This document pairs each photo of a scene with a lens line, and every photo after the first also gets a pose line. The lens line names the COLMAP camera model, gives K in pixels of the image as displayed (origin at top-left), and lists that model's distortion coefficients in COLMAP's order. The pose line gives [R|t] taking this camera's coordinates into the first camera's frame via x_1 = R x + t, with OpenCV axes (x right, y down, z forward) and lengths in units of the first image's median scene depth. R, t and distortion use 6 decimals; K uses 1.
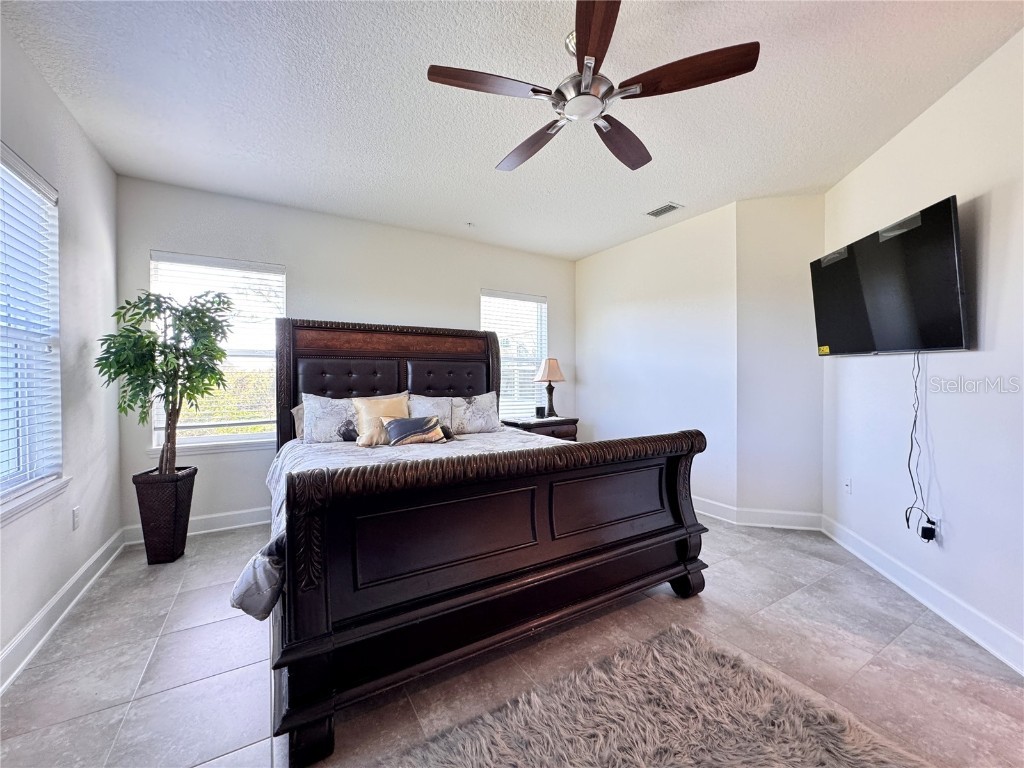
lens RADIAL K [[408.3, 0, 512.0], [0, 408.3, 384.7], [0, 0, 1]] dist [-0.003189, 0.000570]
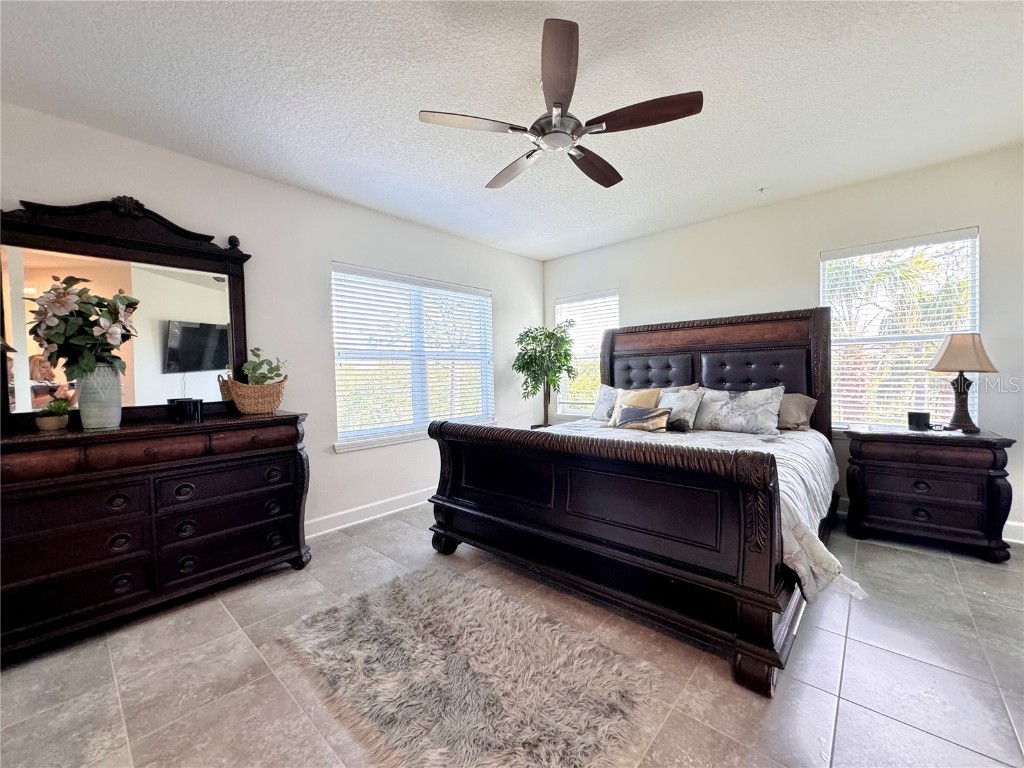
lens RADIAL K [[411.7, 0, 507.0], [0, 411.7, 379.6], [0, 0, 1]] dist [0.016864, 0.000105]
pose [[0.288151, 0.007009, -0.957559, 0.582812], [0.006248, 0.999938, 0.009199, -0.007257], [0.957564, -0.008633, 0.288090, 0.239997]]
